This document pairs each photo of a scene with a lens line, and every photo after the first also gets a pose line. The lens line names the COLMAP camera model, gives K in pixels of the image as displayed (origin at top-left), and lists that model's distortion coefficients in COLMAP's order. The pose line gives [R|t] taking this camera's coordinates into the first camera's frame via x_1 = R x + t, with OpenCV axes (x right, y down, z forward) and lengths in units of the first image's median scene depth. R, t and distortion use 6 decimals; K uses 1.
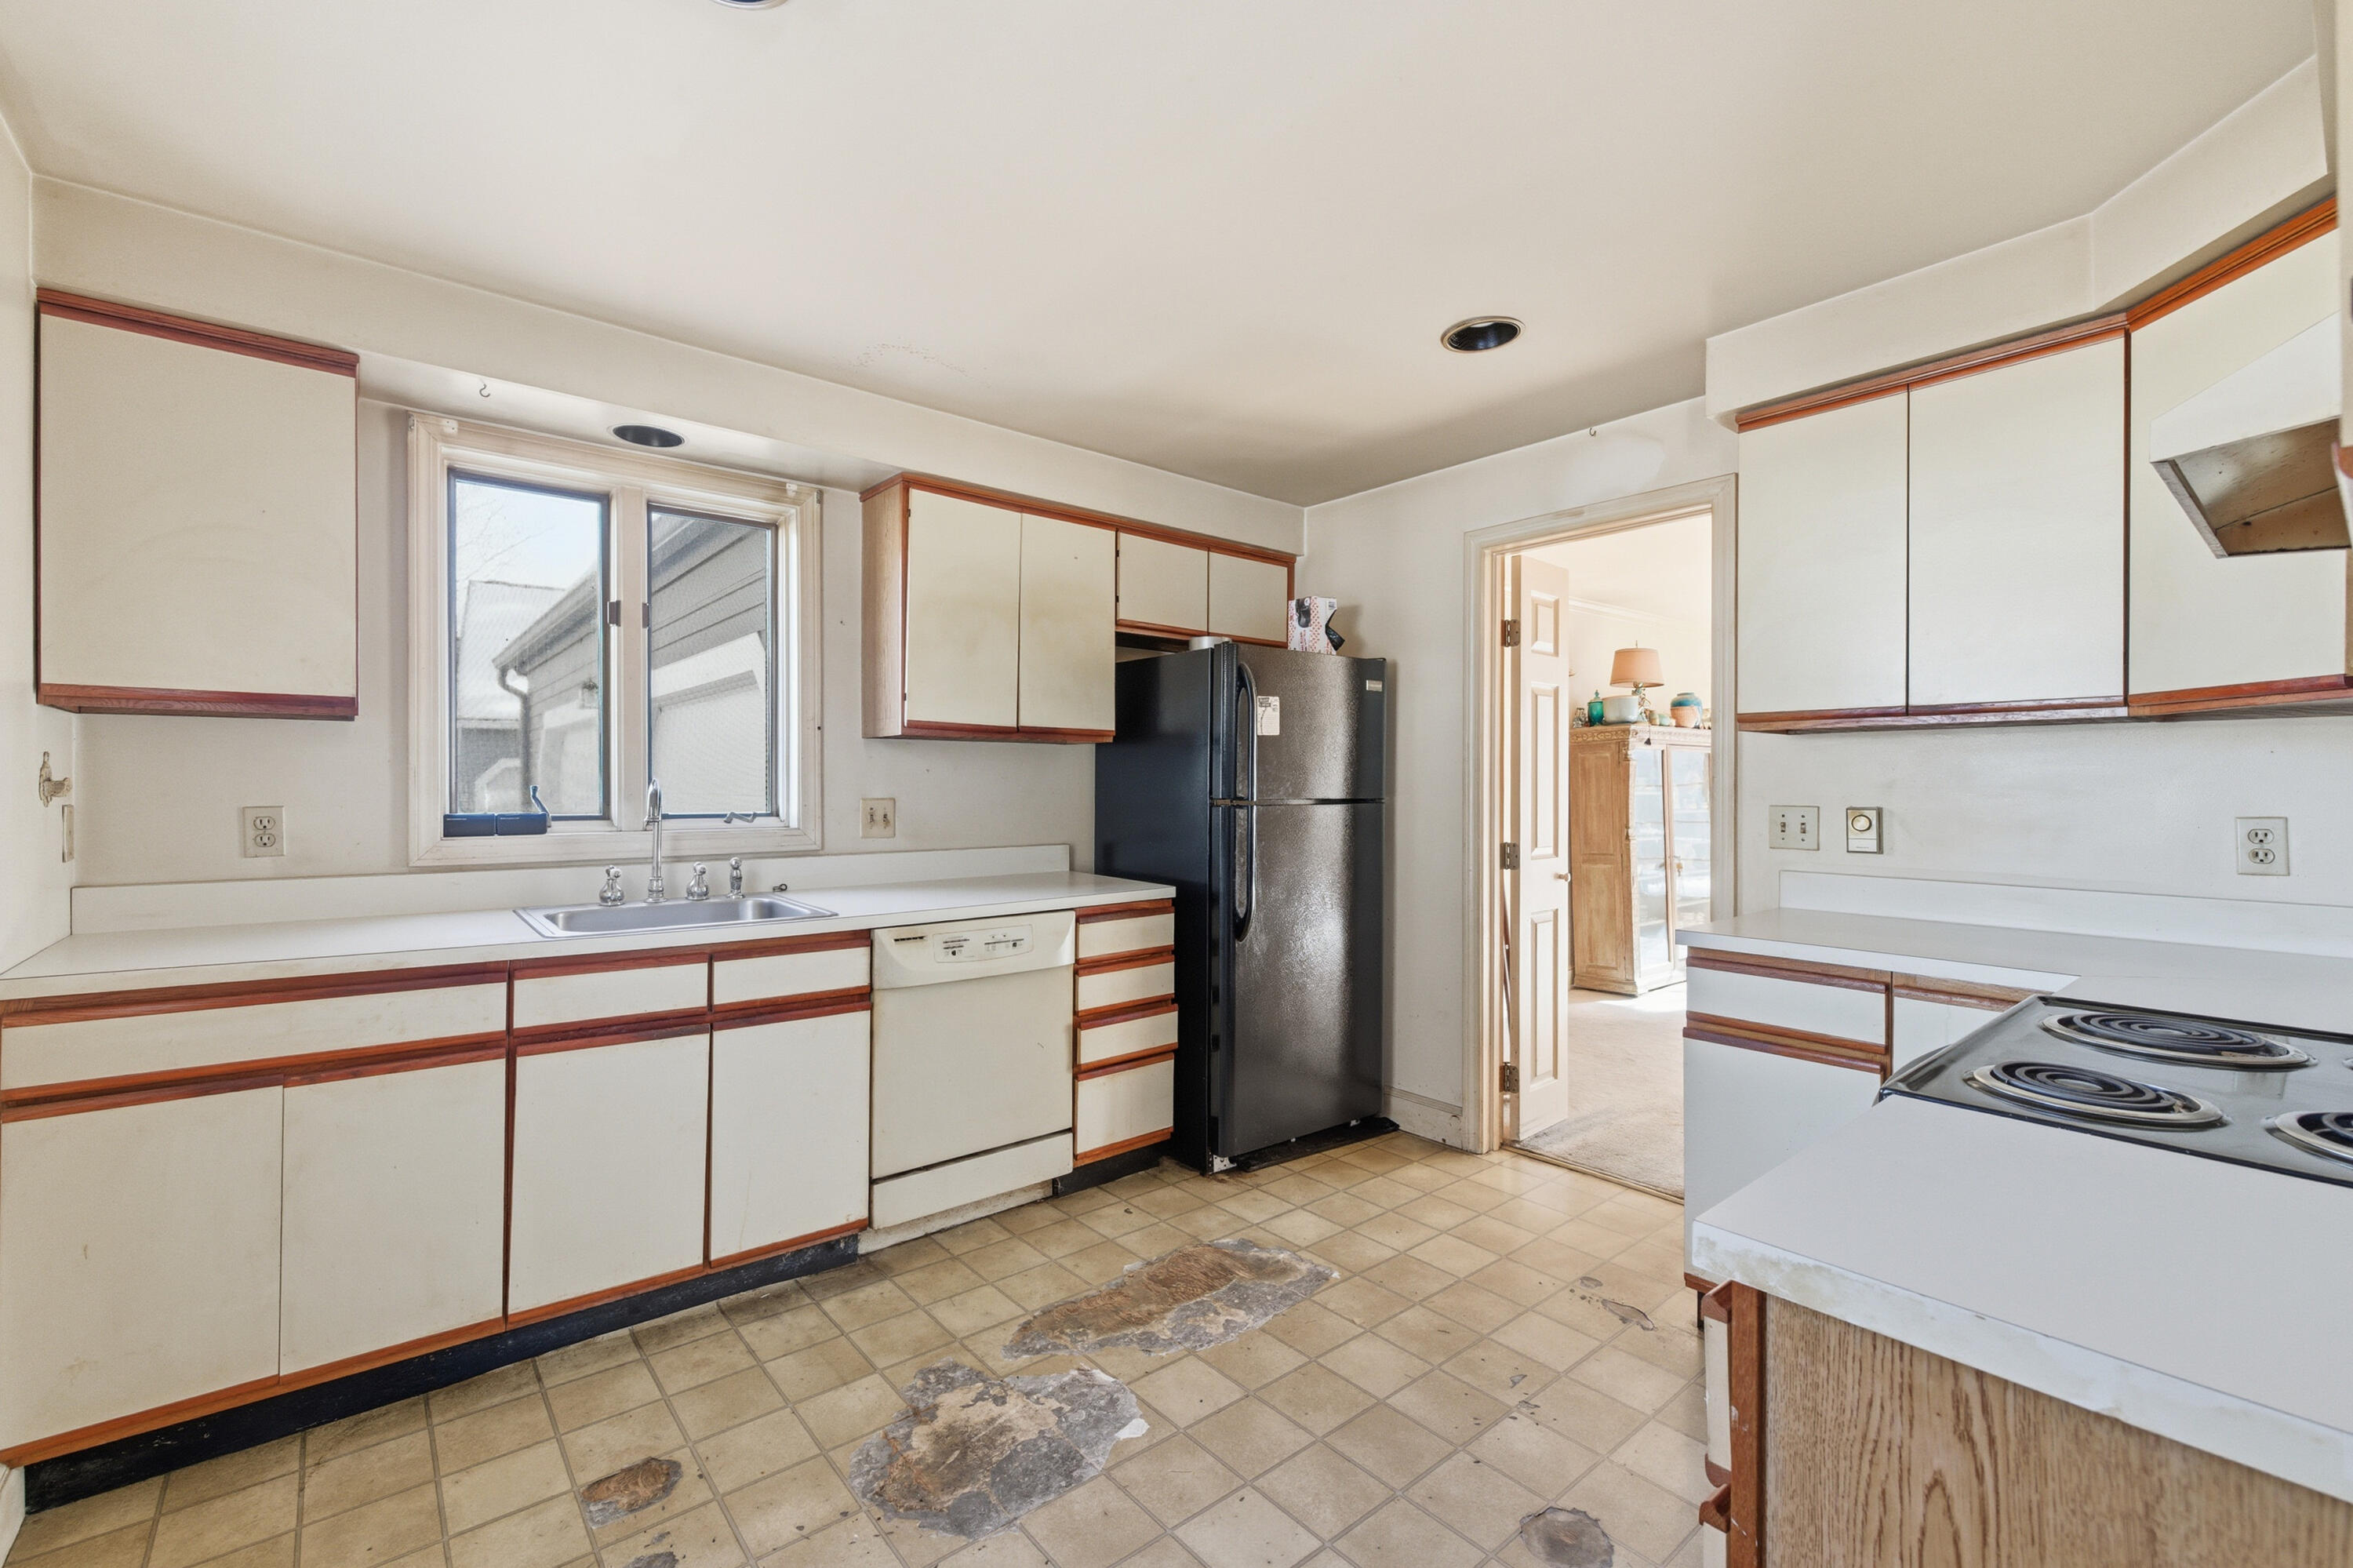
lens RADIAL K [[981.1, 0, 1163.8], [0, 981.1, 782.4], [0, 0, 1]] dist [-0.003995, -0.000307]
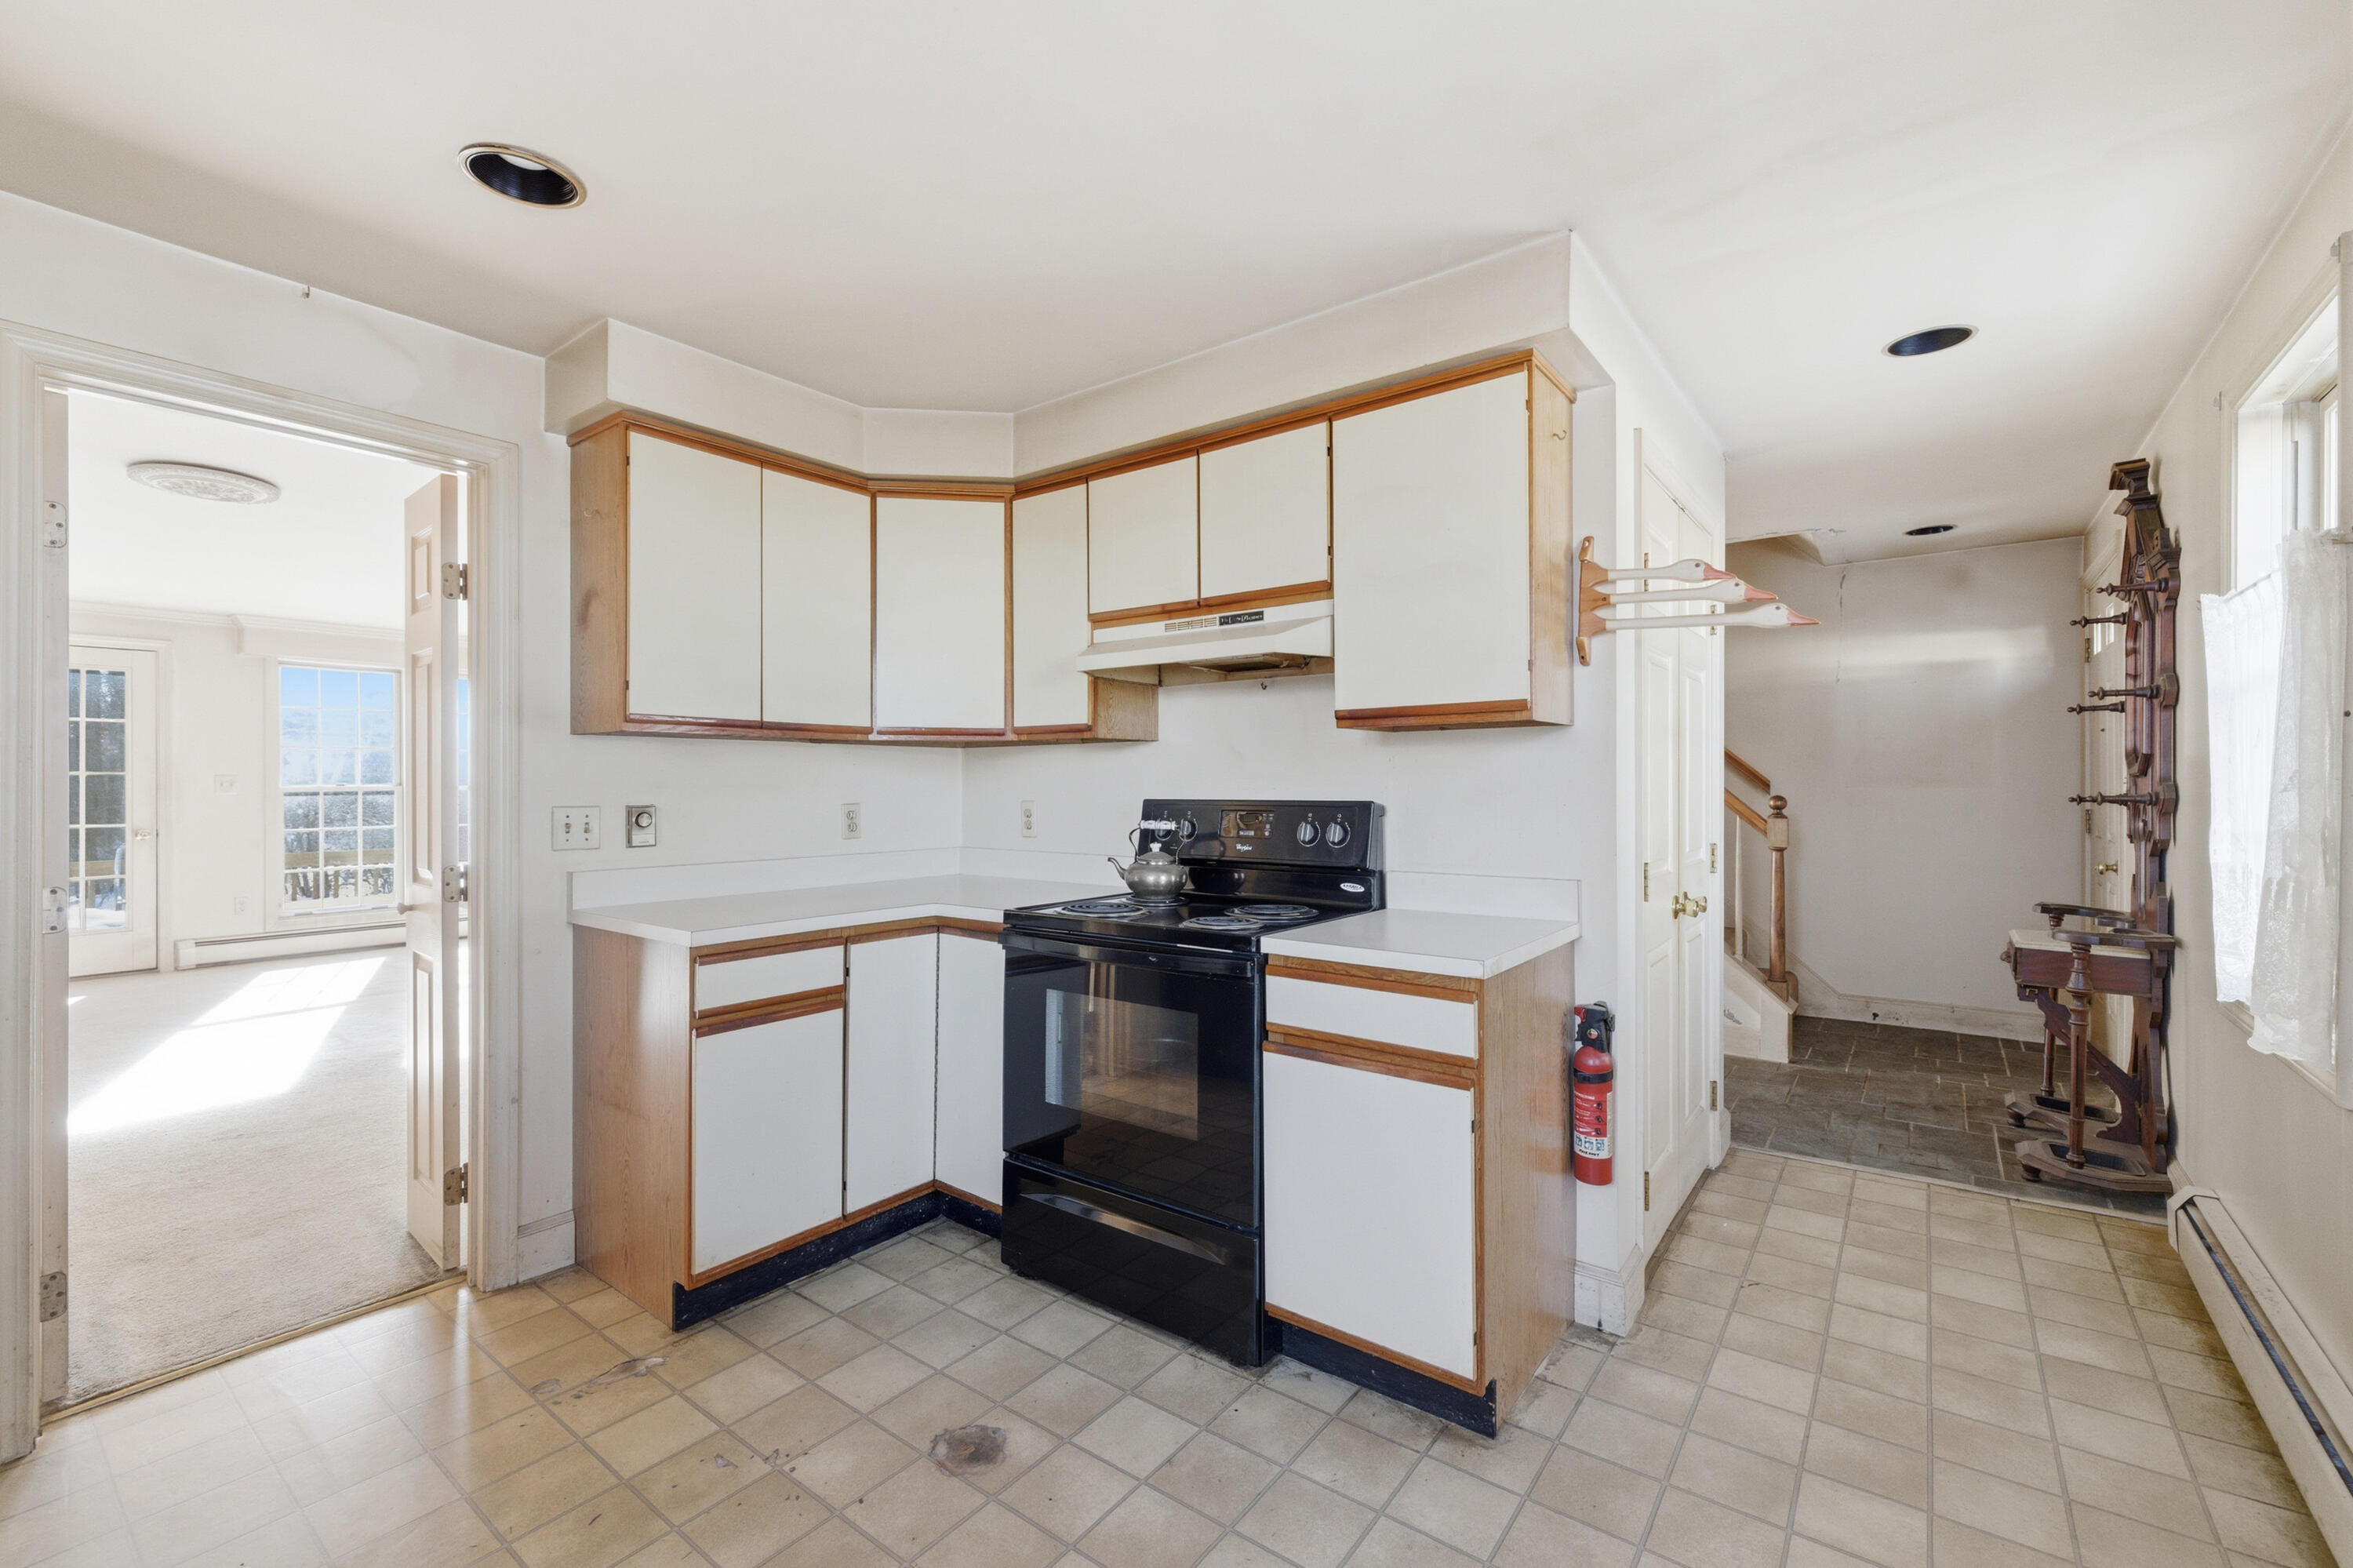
lens RADIAL K [[981.1, 0, 1166.5], [0, 981.1, 782.6], [0, 0, 1]] dist [-0.003995, -0.000307]
pose [[-0.230743, -0.000651, 0.973014, -0.565779], [-0.001650, 0.999999, 0.000278, -0.001417], [-0.973013, -0.001542, -0.230744, 0.787930]]
